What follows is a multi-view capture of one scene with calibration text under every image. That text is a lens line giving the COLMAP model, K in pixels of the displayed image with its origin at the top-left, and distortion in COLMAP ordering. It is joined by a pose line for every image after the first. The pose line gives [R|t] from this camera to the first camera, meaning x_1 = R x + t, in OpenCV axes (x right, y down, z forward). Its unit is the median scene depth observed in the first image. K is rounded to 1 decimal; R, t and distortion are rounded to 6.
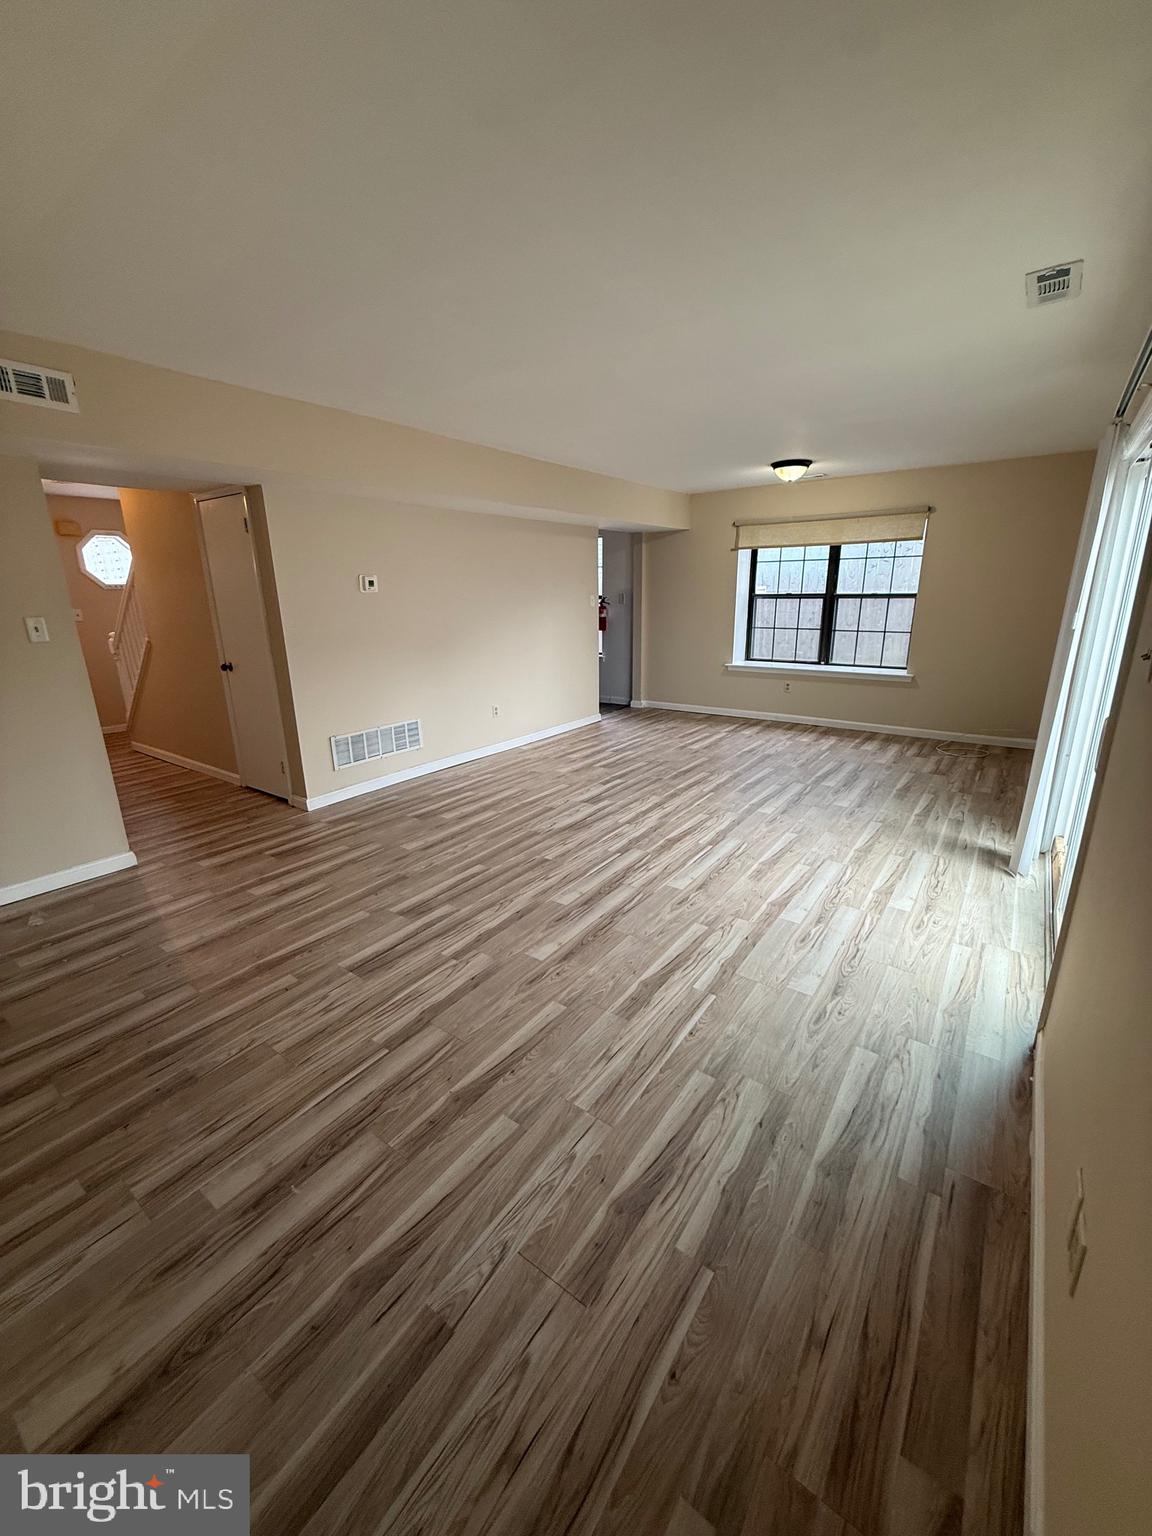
lens RADIAL K [[620.4, 0, 568.4], [0, 620.4, 769.2], [0, 0, 1]] dist [-0.002512, -0.000466]
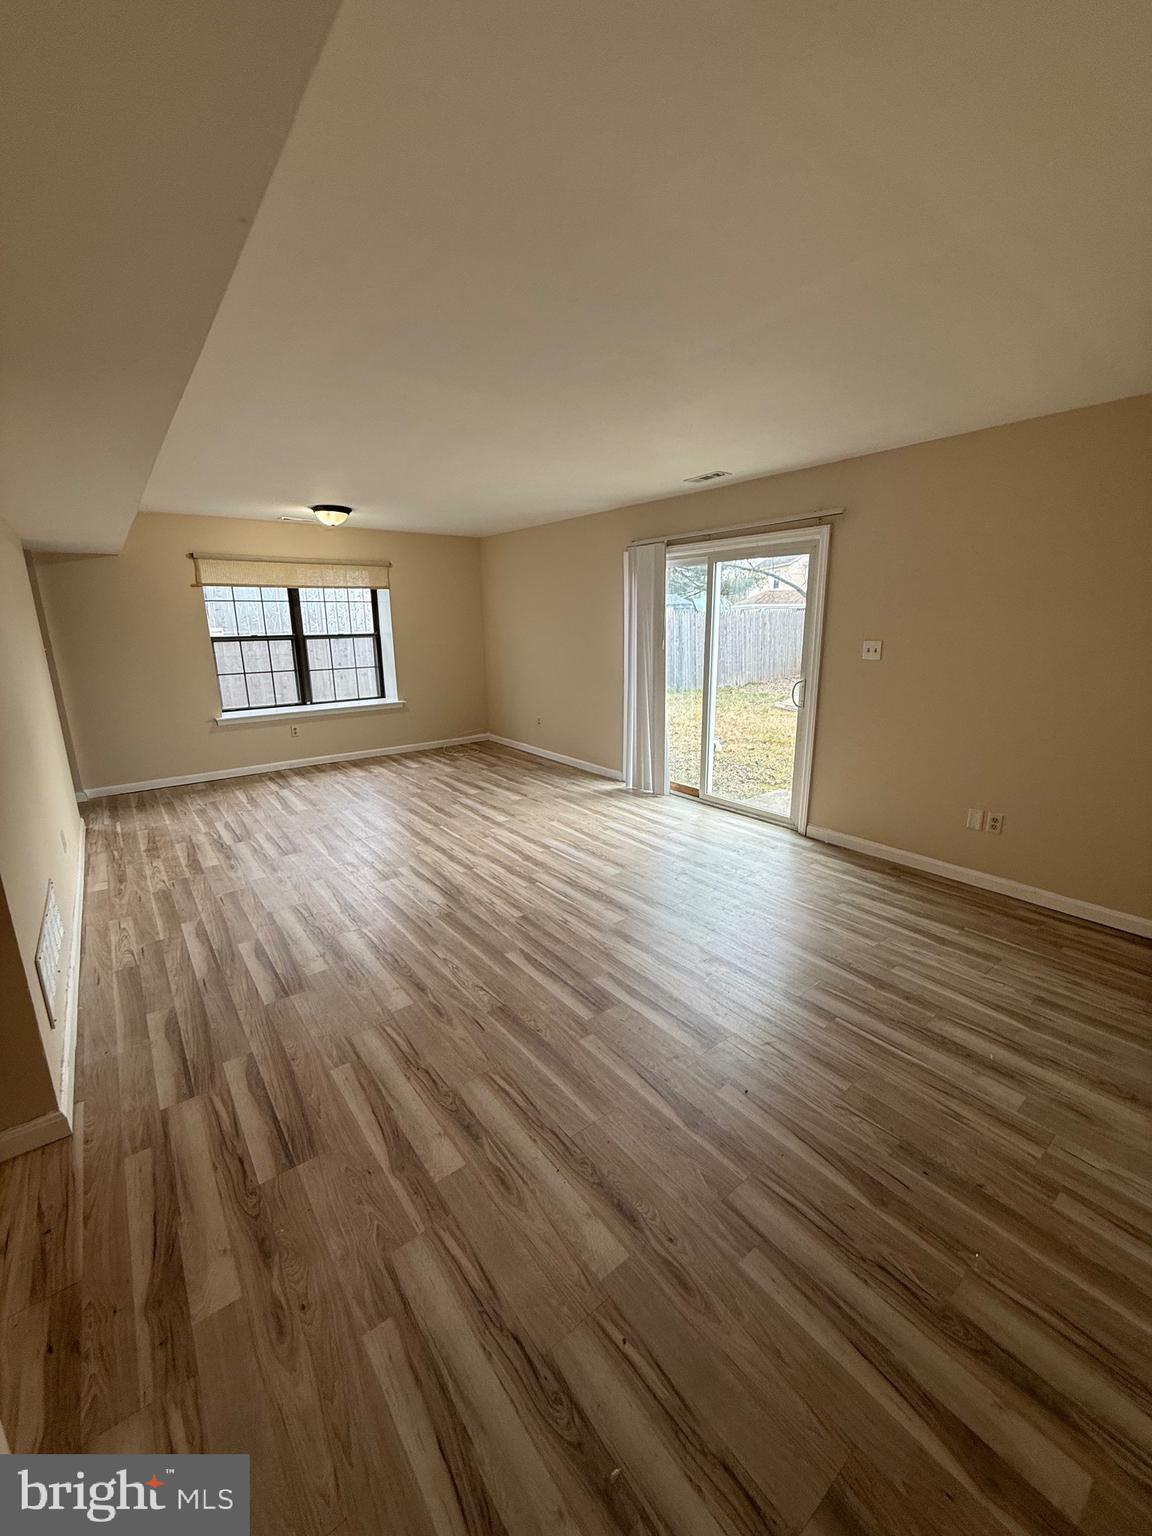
lens RADIAL K [[620.4, 0, 579.6], [0, 620.4, 769.5], [0, 0, 1]] dist [-0.002512, -0.000466]
pose [[0.263110, -0.218210, 0.939765, -0.731518], [0.276251, 0.950339, 0.143322, -0.151069], [-0.924369, 0.221902, 0.310324, 0.507921]]
